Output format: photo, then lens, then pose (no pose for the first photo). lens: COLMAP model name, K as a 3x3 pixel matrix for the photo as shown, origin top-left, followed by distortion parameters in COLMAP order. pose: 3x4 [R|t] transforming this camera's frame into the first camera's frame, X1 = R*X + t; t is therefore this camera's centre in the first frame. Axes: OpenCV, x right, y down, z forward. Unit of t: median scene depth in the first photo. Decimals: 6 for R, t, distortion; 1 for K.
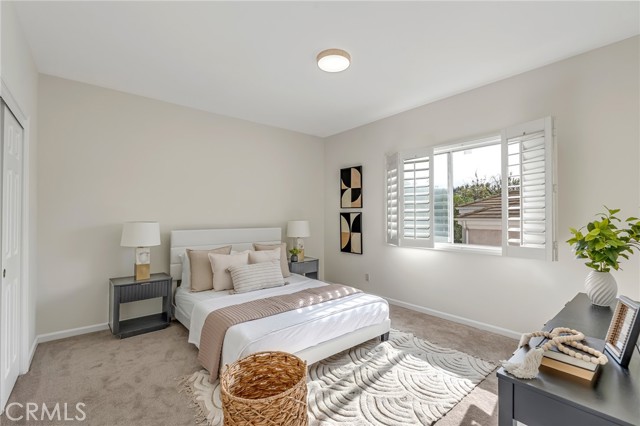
lens RADIAL K [[285.4, 0, 321.6], [0, 285.4, 212.6], [0, 0, 1]] dist [-0.002986, -0.000974]
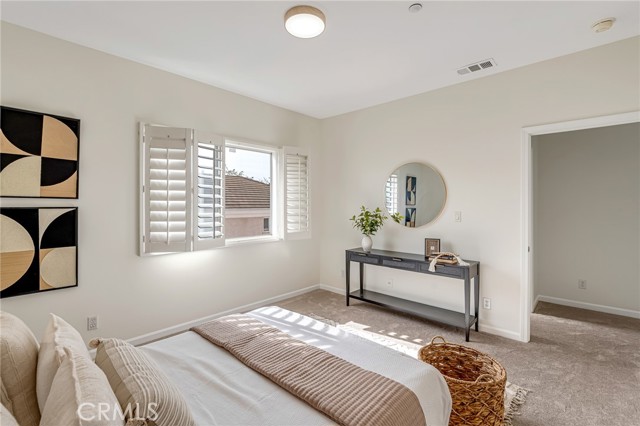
lens RADIAL K [[285.4, 0, 320.8], [0, 285.4, 208.4], [0, 0, 1]] dist [-0.002986, -0.000974]
pose [[-0.114473, -0.008109, 0.993393, -0.545605], [-0.007253, 0.999947, 0.007327, -0.007558], [-0.993400, -0.006366, -0.114525, 0.755674]]
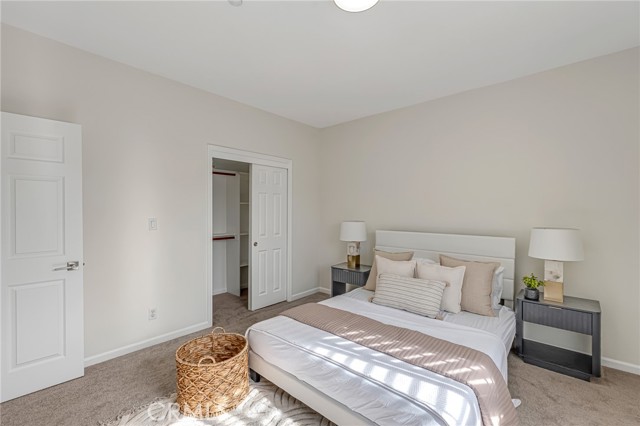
lens RADIAL K [[285.4, 0, 320.6], [0, 285.4, 211.4], [0, 0, 1]] dist [-0.002986, -0.000974]
pose [[0.107821, 0.000445, -0.994170, 0.501944], [0.004669, 0.999989, 0.000954, -0.010797], [0.994159, -0.004744, 0.107817, 0.611520]]
